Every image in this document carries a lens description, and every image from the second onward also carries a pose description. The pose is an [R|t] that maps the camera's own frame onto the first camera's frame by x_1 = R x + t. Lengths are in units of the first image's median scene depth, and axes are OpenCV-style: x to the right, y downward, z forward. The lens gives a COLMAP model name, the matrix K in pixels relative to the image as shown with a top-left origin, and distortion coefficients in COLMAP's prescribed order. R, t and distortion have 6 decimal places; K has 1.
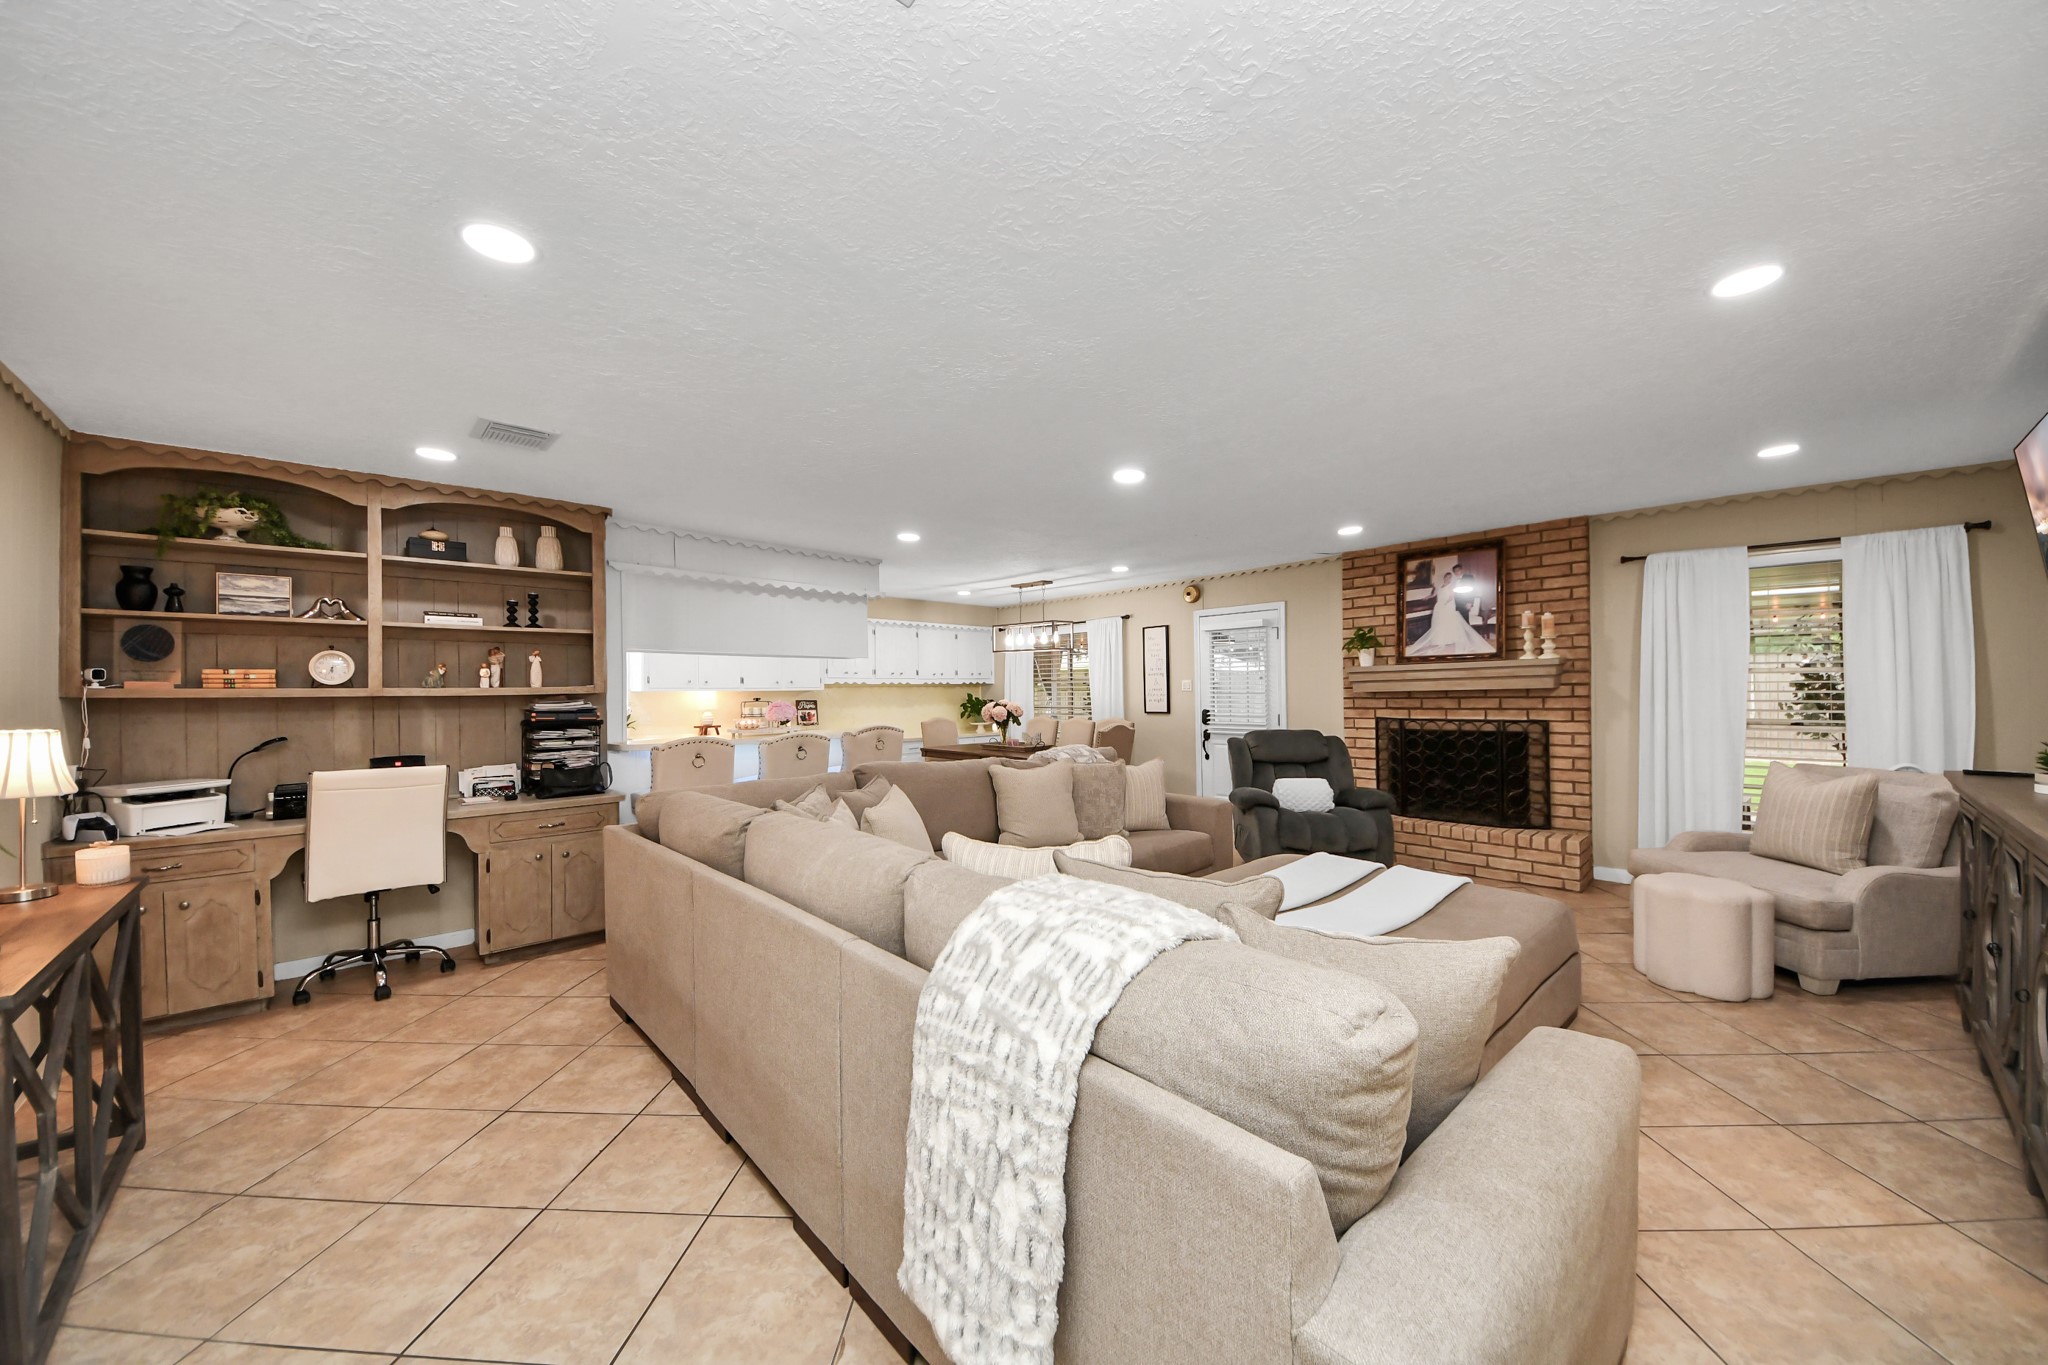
lens RADIAL K [[736.2, 0, 1014.2], [0, 736.2, 691.1], [0, 0, 1]] dist [0.025114, -0.000101]
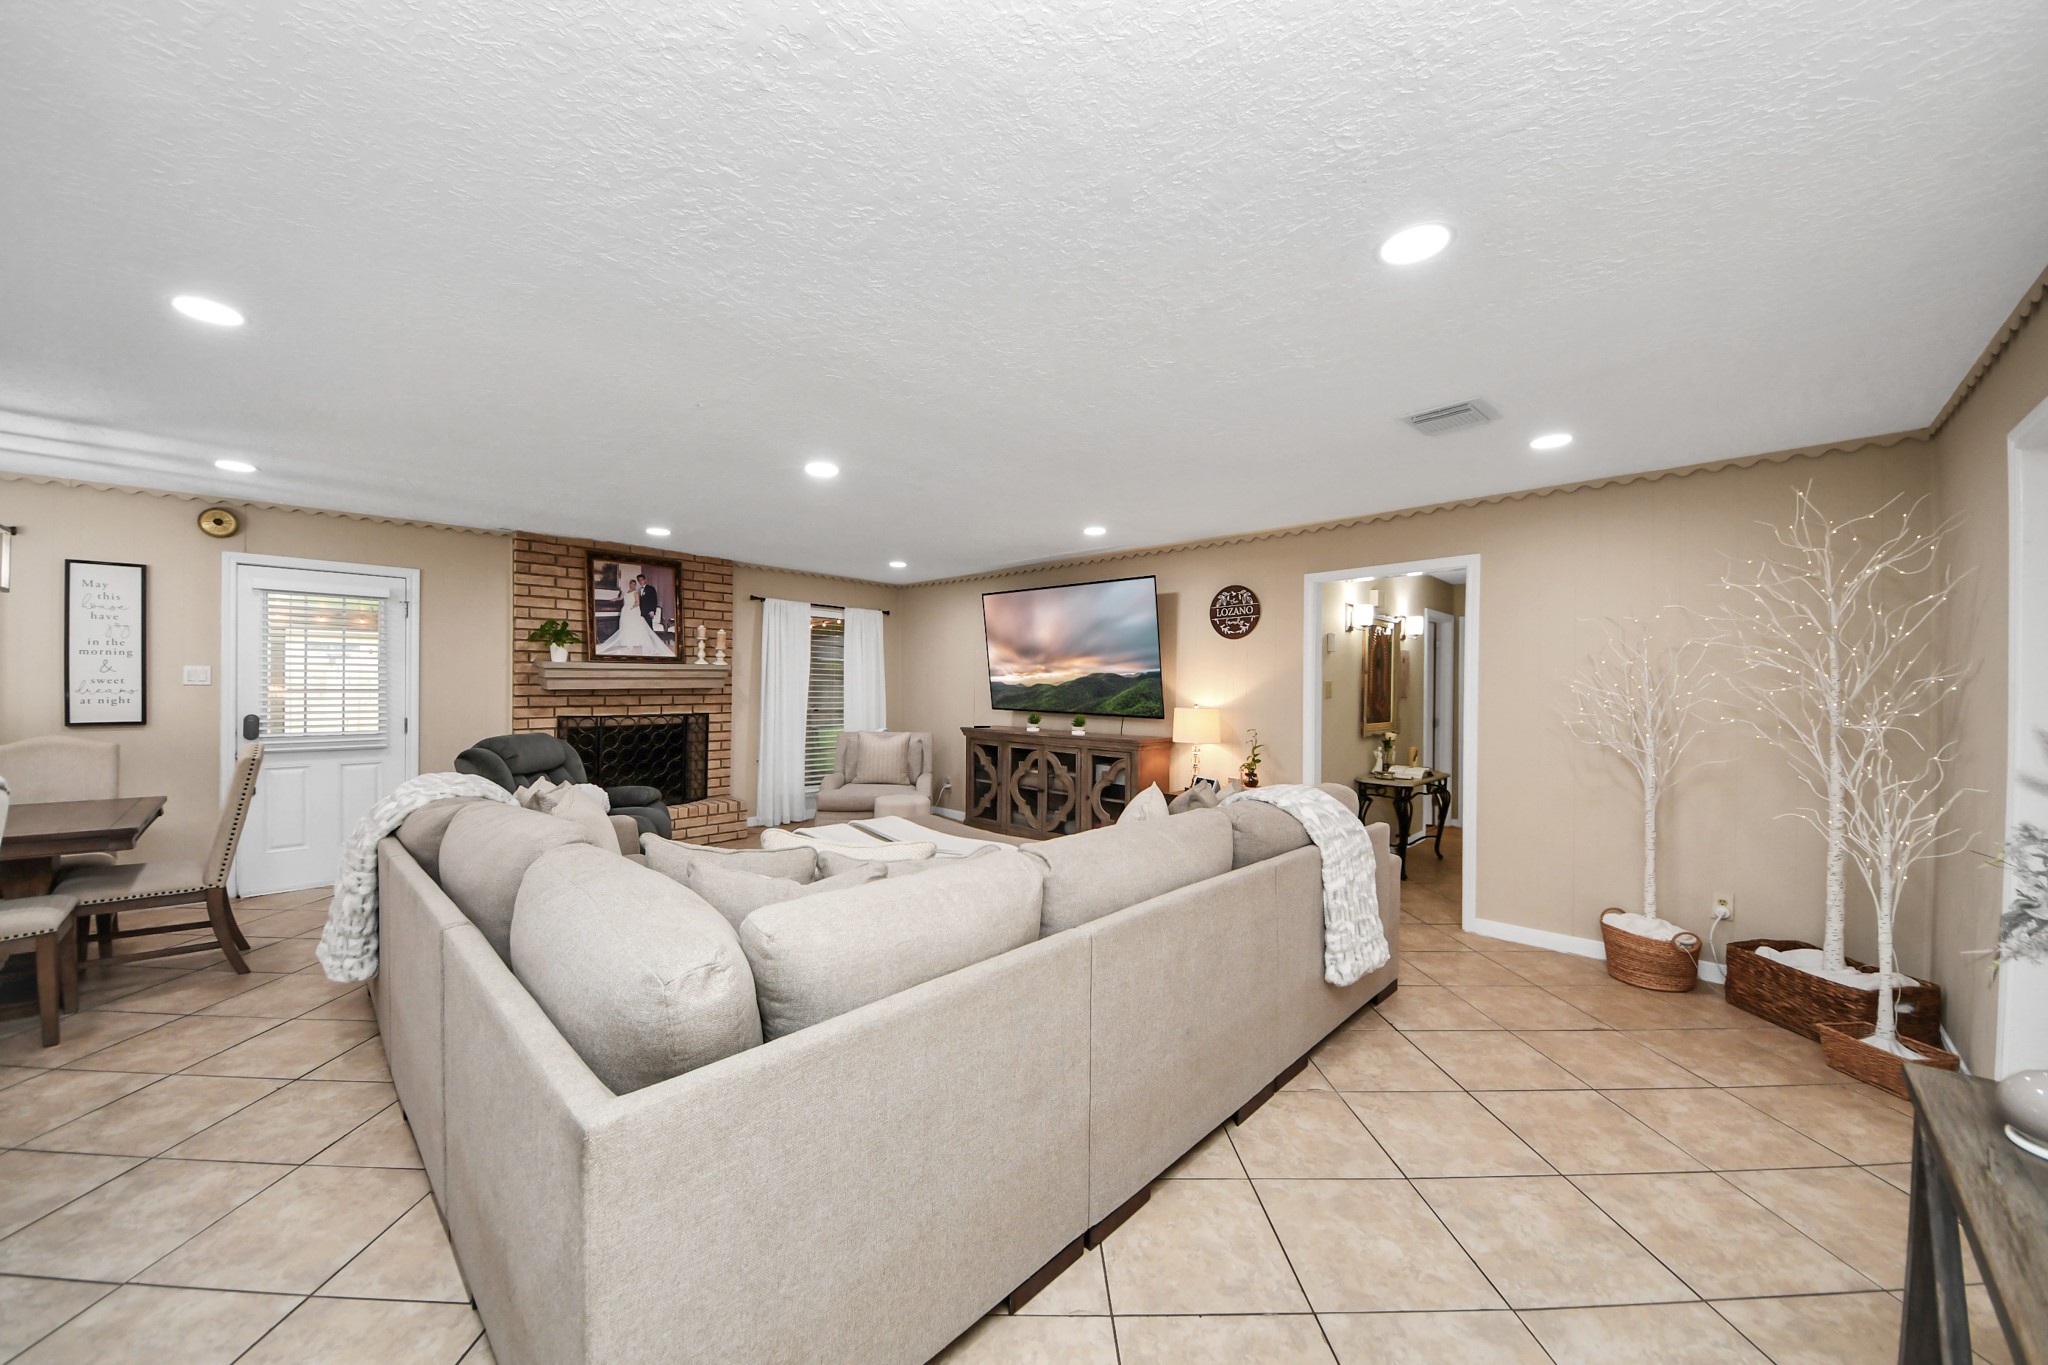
lens RADIAL K [[736.2, 0, 1014.2], [0, 736.2, 691.1], [0, 0, 1]] dist [0.025114, -0.000101]
pose [[-0.063439, 0.005062, 0.997973, -0.550742], [-0.006420, 0.999964, -0.005481, 0.005391], [-0.997965, -0.006755, -0.063404, 0.533727]]
